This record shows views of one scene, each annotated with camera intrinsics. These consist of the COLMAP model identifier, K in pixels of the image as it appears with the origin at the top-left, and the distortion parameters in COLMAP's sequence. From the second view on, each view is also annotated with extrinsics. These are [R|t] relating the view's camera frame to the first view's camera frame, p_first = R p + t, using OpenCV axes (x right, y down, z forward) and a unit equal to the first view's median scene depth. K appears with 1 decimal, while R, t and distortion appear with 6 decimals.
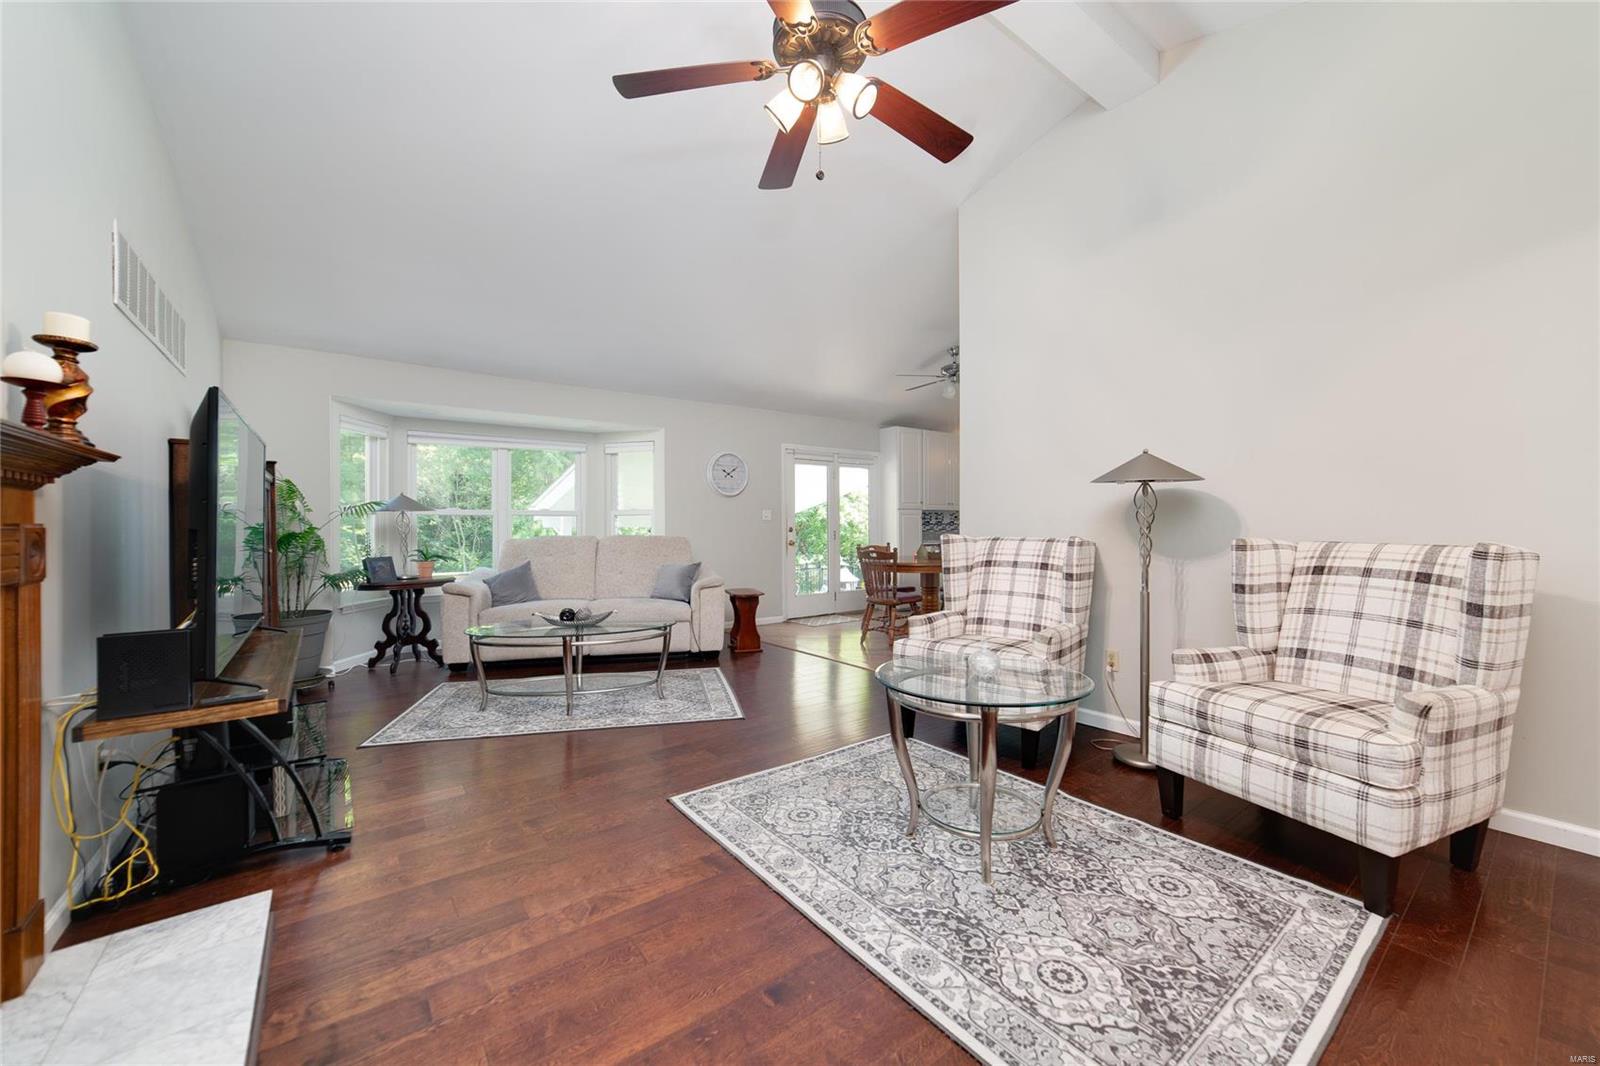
lens RADIAL K [[623.2, 0, 805.5], [0, 623.2, 526.9], [0, 0, 1]] dist [-0.011019, 0.000468]
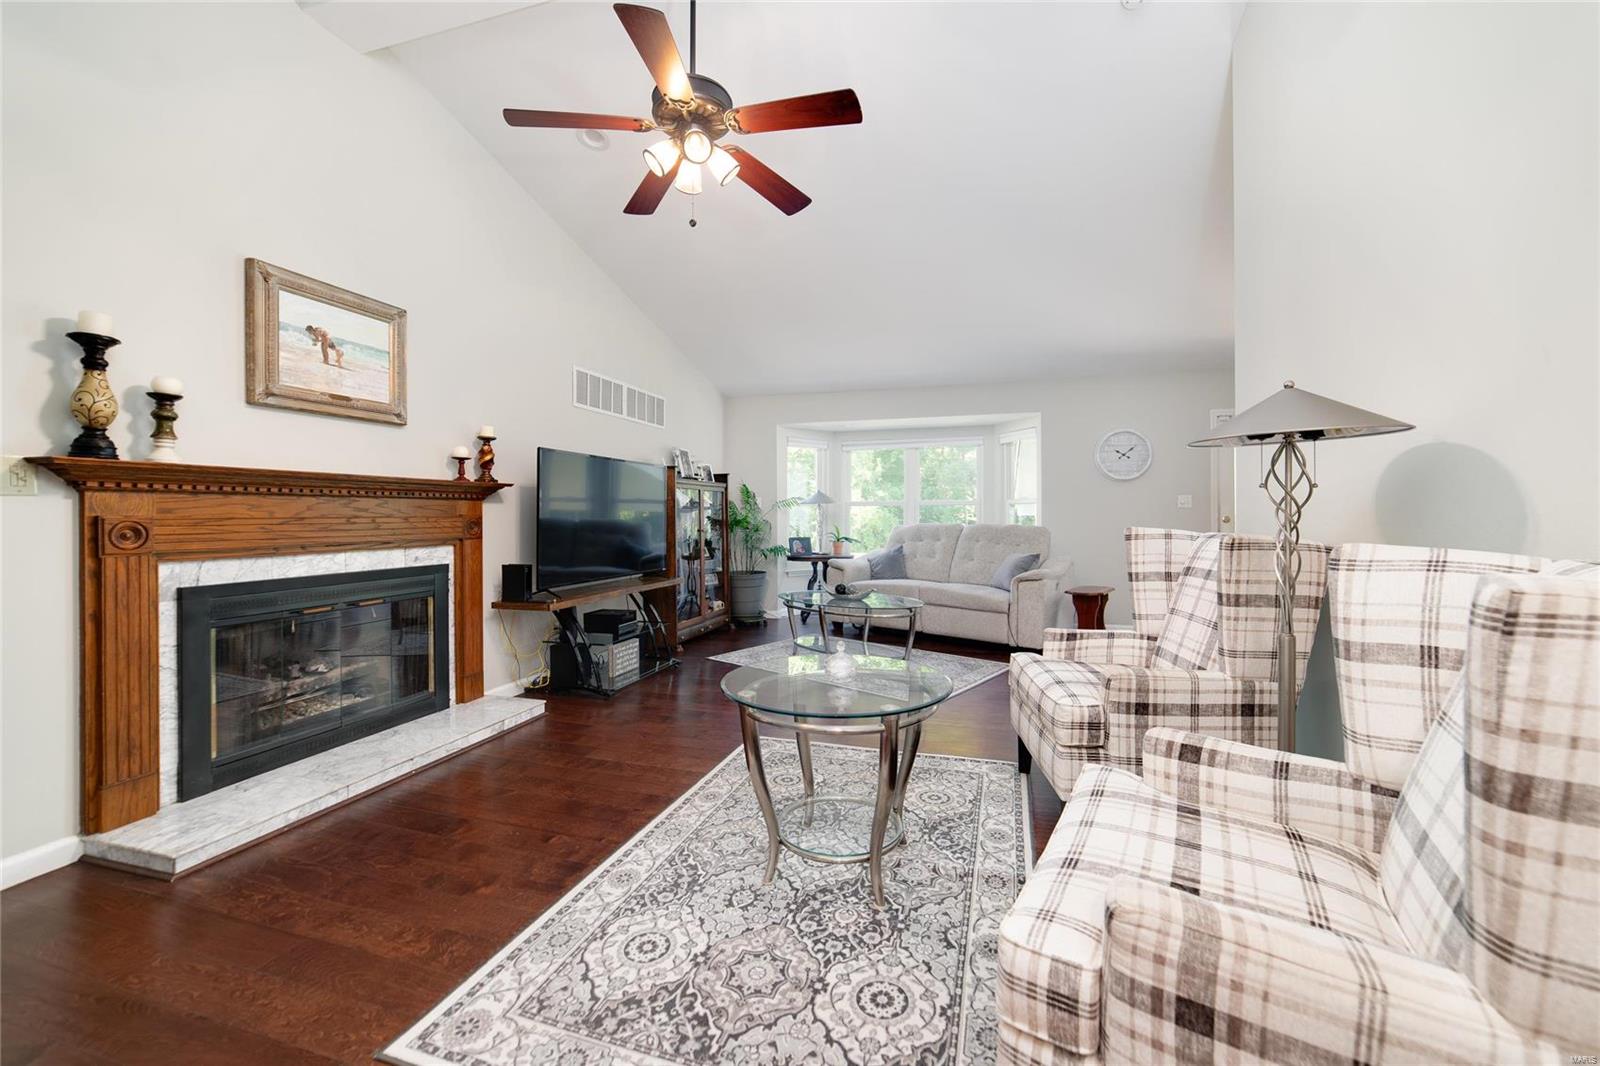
lens RADIAL K [[623.2, 0, 797.6], [0, 623.2, 520.2], [0, 0, 1]] dist [-0.011019, 0.000468]
pose [[0.572114, 0.007259, -0.820142, 0.847972], [0.000328, 0.999959, 0.009079, -0.003920], [0.820174, -0.005463, 0.572088, 0.365933]]
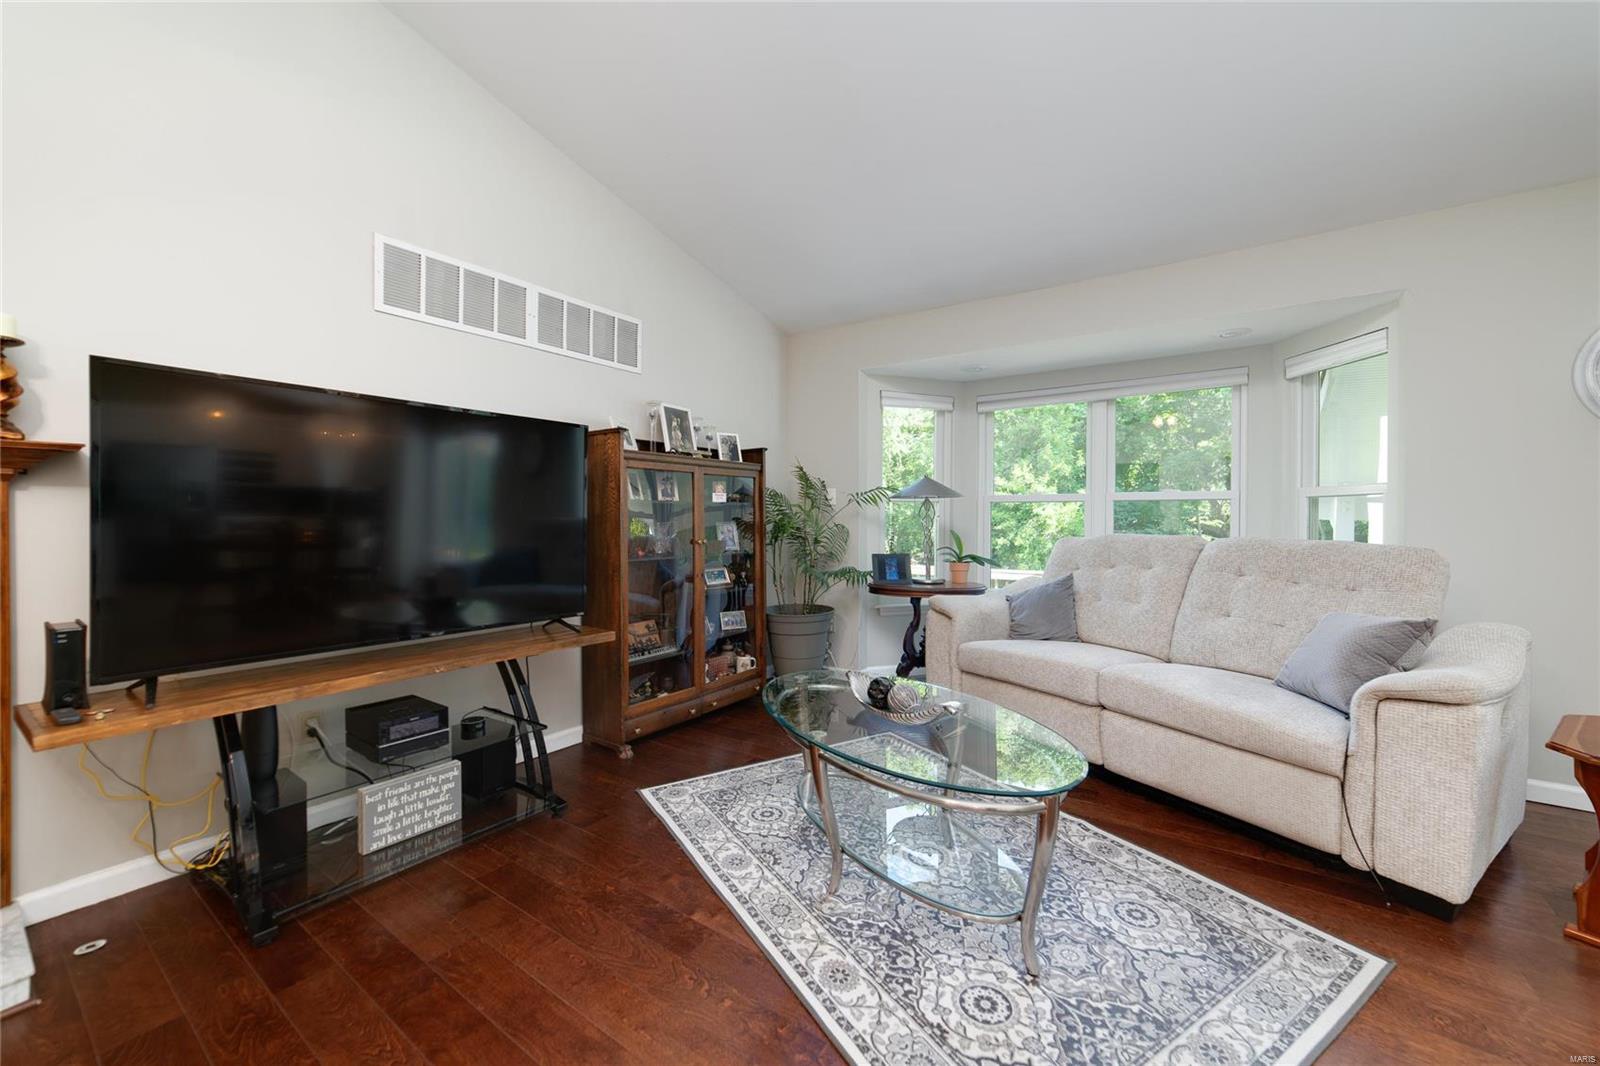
lens RADIAL K [[623.2, 0, 802.2], [0, 623.2, 527.0], [0, 0, 1]] dist [-0.011019, 0.000468]
pose [[0.301690, 0.018011, -0.953236, 0.127814], [-0.004259, 0.999837, 0.017543, -0.002772], [0.953397, -0.001232, 0.301717, 1.189360]]
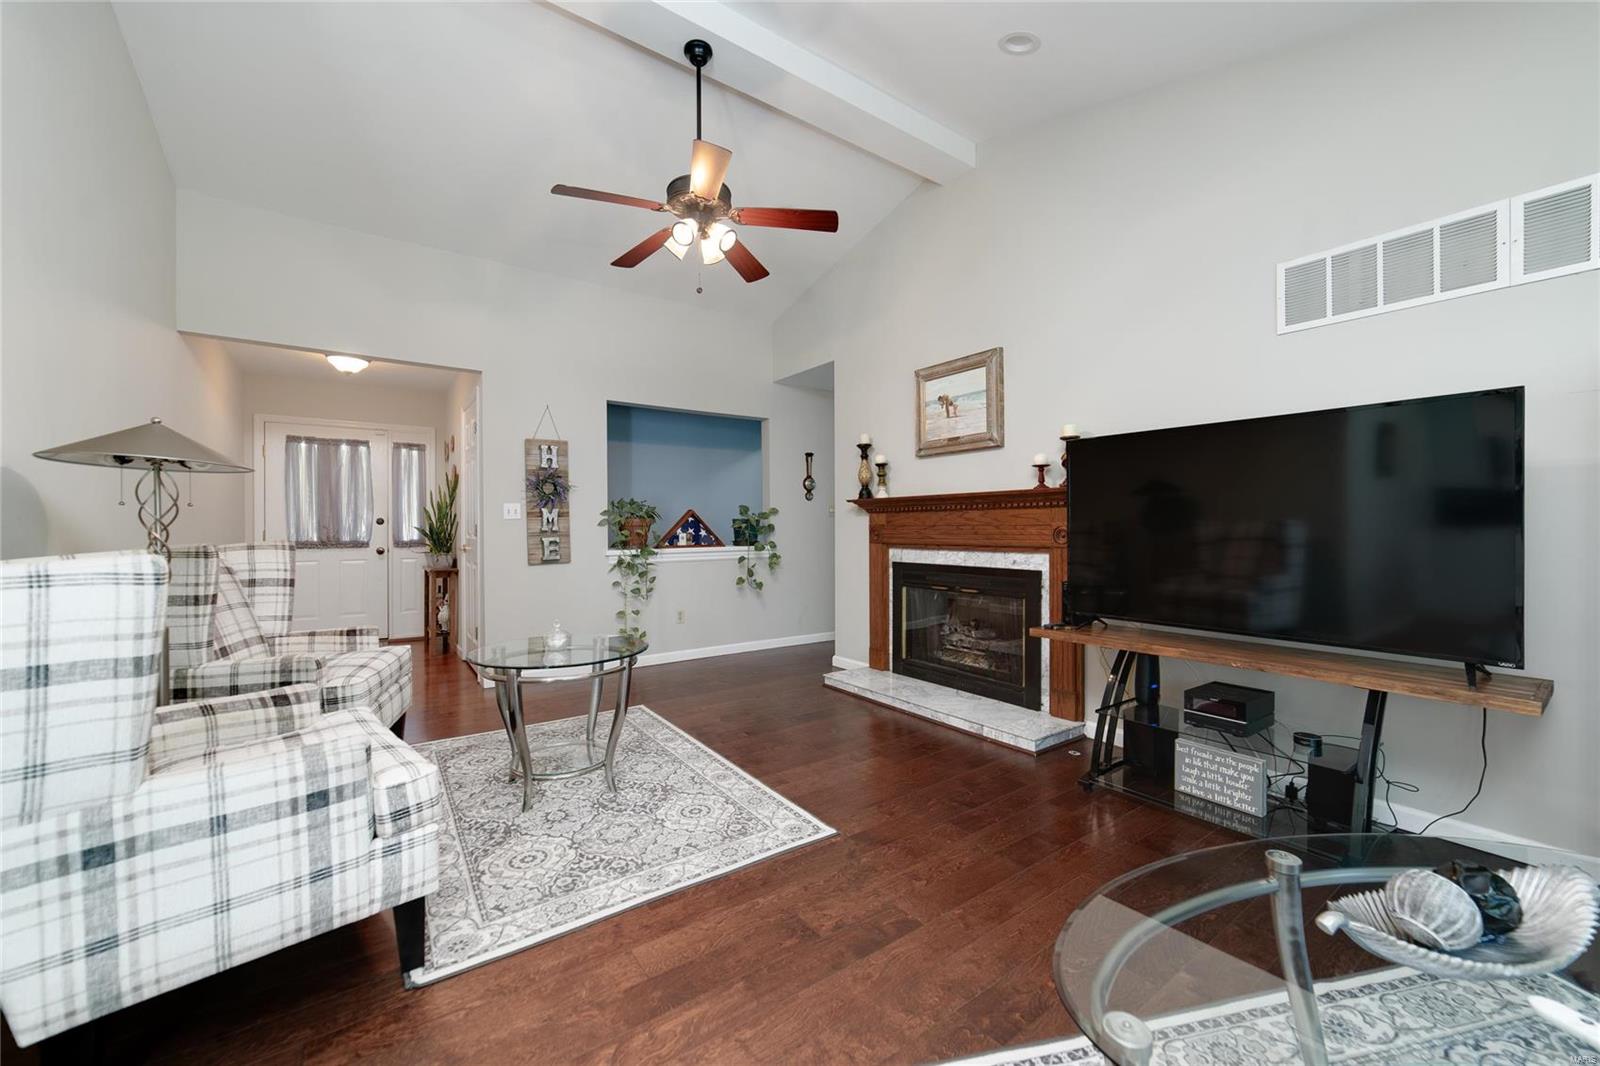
lens RADIAL K [[623.2, 0, 786.9], [0, 623.2, 526.9], [0, 0, 1]] dist [-0.011019, 0.000468]
pose [[-0.998739, 0.014226, 0.048150, -0.199939], [0.014648, 0.999857, 0.008423, -0.014551], [-0.048023, 0.009117, -0.998805, 1.917404]]
